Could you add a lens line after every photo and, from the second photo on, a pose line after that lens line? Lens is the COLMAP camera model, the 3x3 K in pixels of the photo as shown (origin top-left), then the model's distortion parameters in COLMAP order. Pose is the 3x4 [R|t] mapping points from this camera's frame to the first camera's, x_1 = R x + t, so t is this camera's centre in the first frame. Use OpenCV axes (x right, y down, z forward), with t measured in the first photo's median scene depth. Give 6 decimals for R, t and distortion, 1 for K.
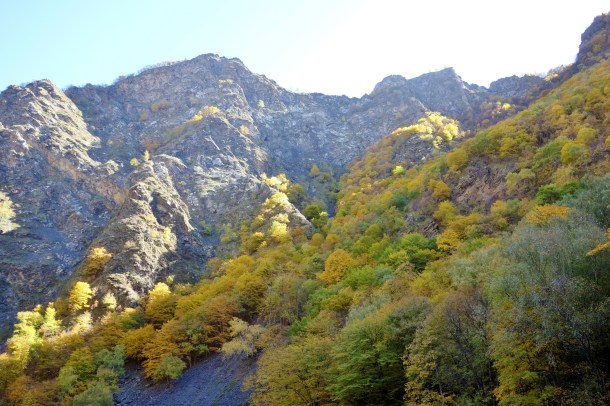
lens RADIAL K [[490.2, 0, 306.7], [0, 490.2, 199.2], [0, 0, 1]] dist [0.013513, -0.014584]
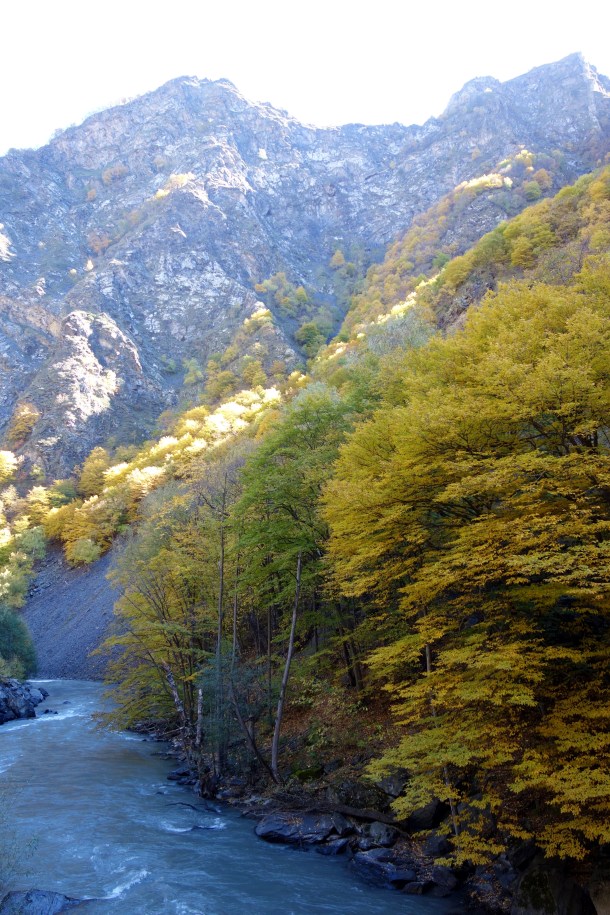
lens RADIAL K [[735.3, 0, 304.1], [0, 735.3, 460.2], [0, 0, 1]] dist [0.013513, -0.014584]
pose [[0.991066, -0.033221, -0.129169, 0.141676], [0.064266, 0.967582, 0.244243, -0.060461], [0.116868, -0.250362, 0.961073, -0.106892]]
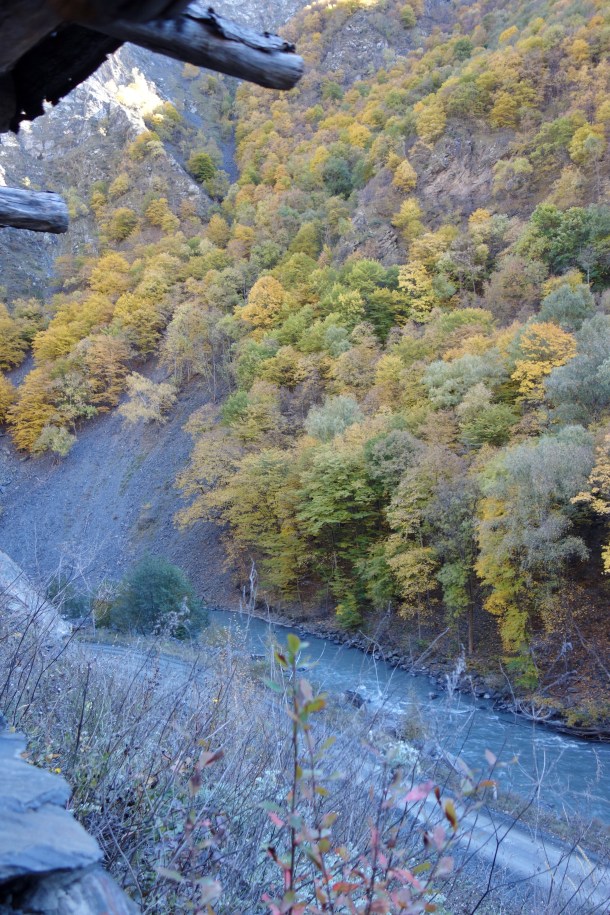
lens RADIAL K [[735.3, 0, 312.5], [0, 735.3, 457.0], [0, 0, 1]] dist [0.013513, -0.014584]
pose [[0.981045, -0.044757, 0.188539, -0.044616], [-0.047957, 0.886616, 0.460013, -0.087262], [-0.187751, -0.460335, 0.867664, -0.046827]]
